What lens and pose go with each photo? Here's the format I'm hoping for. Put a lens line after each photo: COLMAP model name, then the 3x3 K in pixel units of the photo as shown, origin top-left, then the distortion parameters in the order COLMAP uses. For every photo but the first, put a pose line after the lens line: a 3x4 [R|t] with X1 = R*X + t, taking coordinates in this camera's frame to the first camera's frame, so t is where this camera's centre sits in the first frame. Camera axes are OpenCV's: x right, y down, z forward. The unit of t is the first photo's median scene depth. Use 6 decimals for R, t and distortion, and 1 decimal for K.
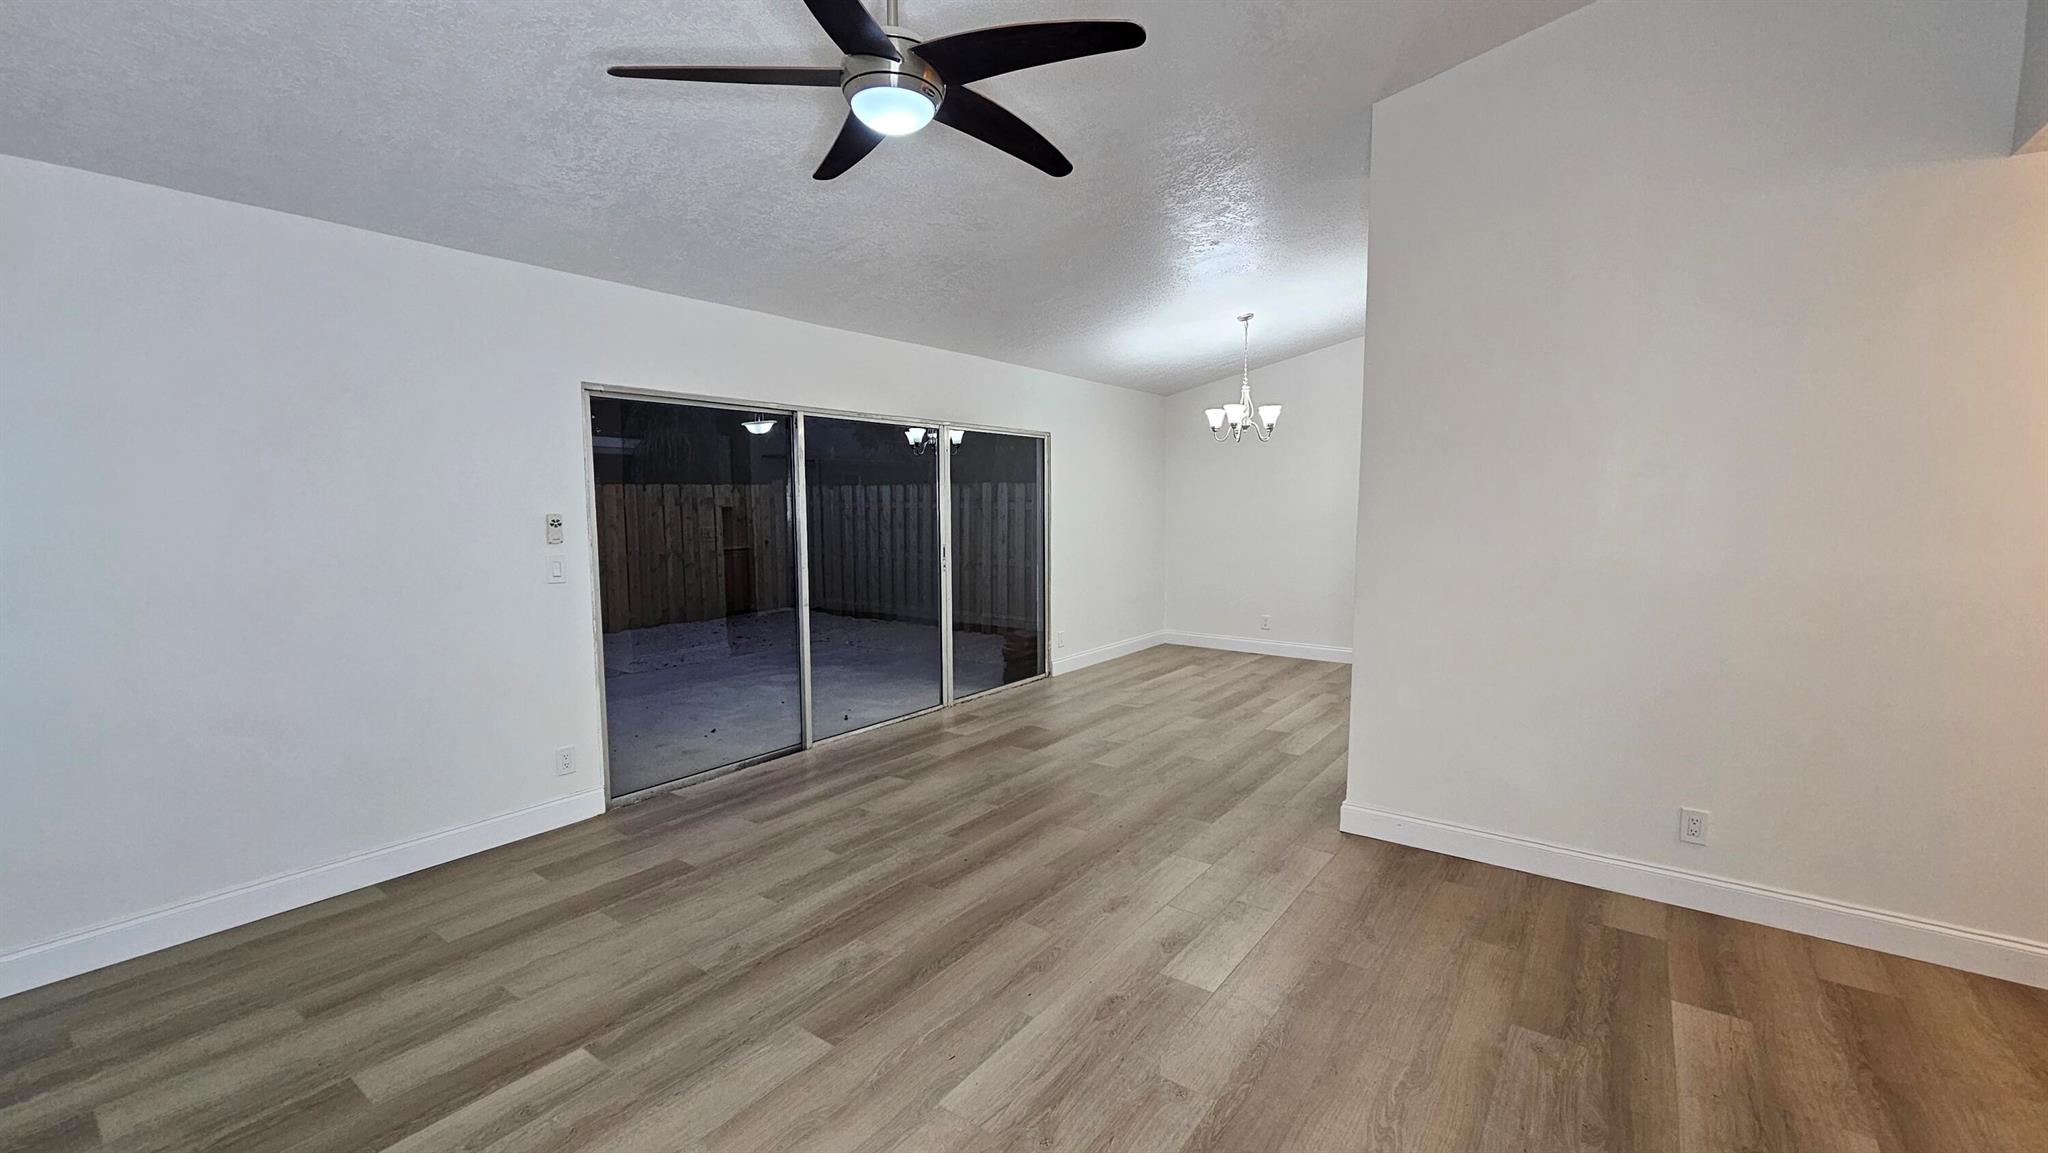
lens RADIAL K [[838.7, 0, 1024.0], [0, 838.7, 579.5], [0, 0, 1]] dist [-0.002224, -0.000188]
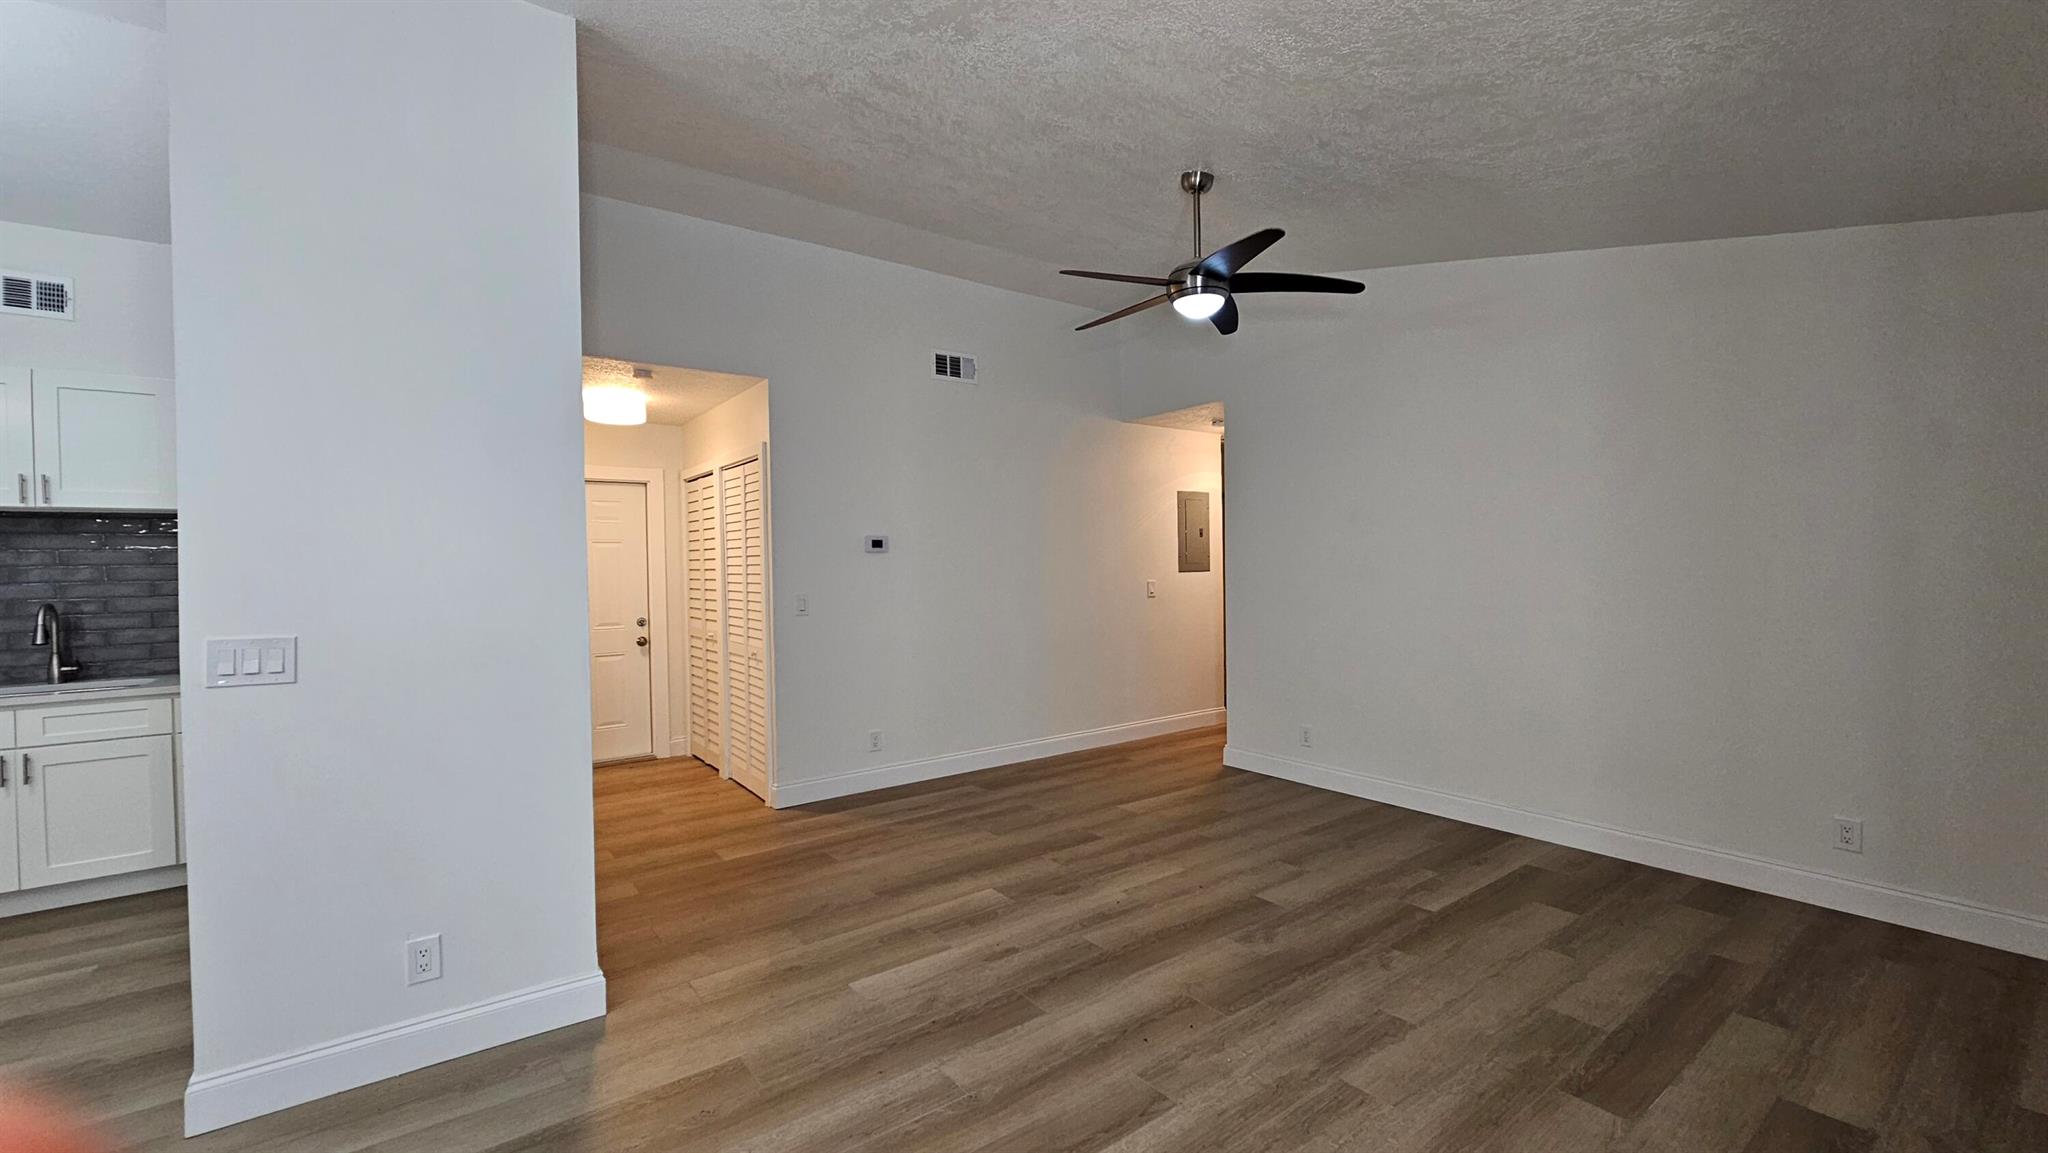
lens RADIAL K [[838.8, 0, 1024.0], [0, 838.8, 576.5], [0, 0, 1]] dist [-0.001728, 0.000112]
pose [[-0.957477, 0.012263, 0.288249, -0.229393], [0.044390, 0.993461, 0.105188, -0.171350], [-0.285074, 0.113510, -0.951761, 2.115223]]
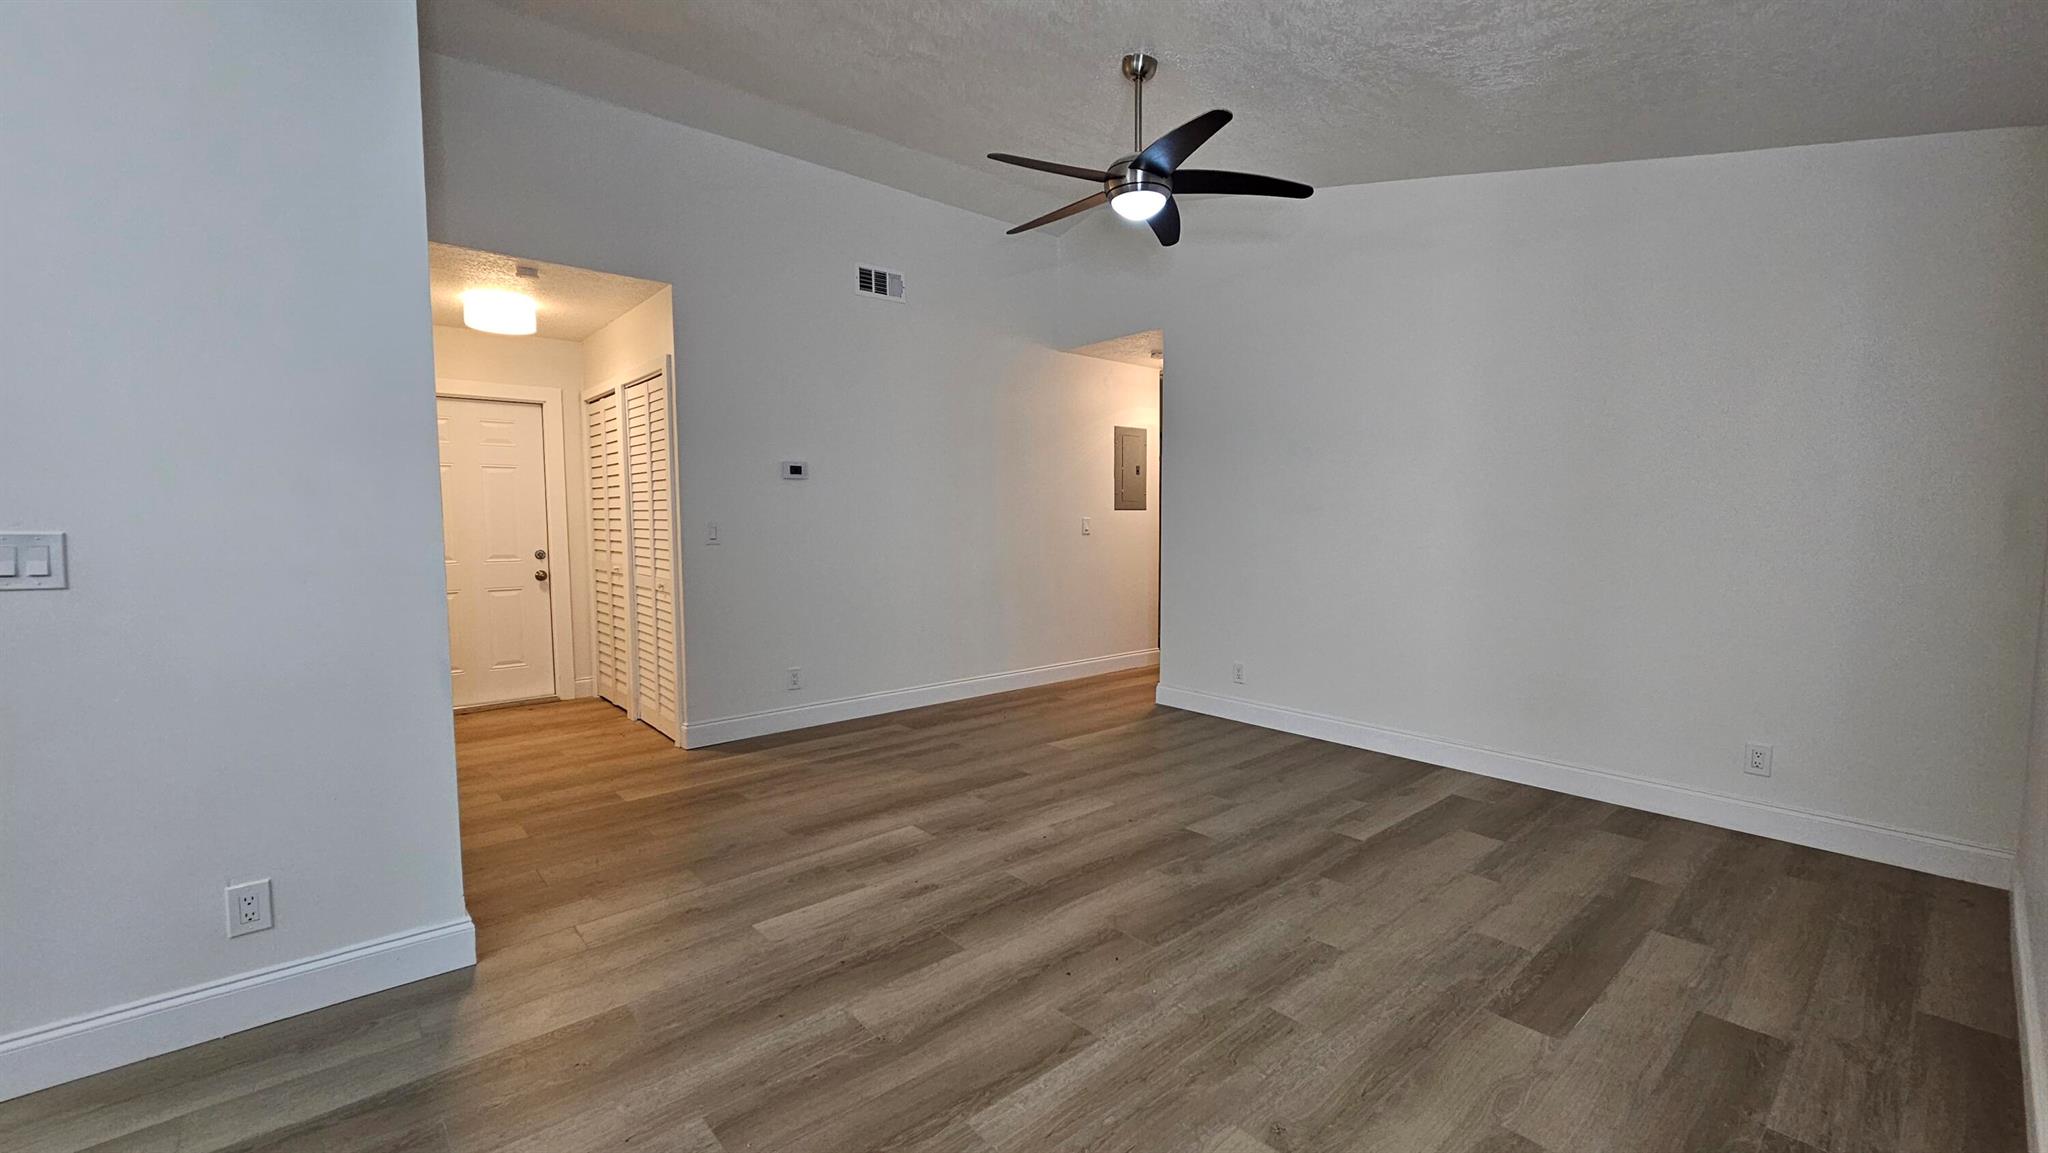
lens RADIAL K [[838.7, 0, 1024.0], [0, 838.7, 579.5], [0, 0, 1]] dist [-0.002224, -0.000188]
pose [[-0.976055, -0.010422, 0.217274, -0.225739], [0.026454, 0.985751, 0.166120, -0.113251], [-0.215909, 0.167890, -0.961871, 2.037970]]
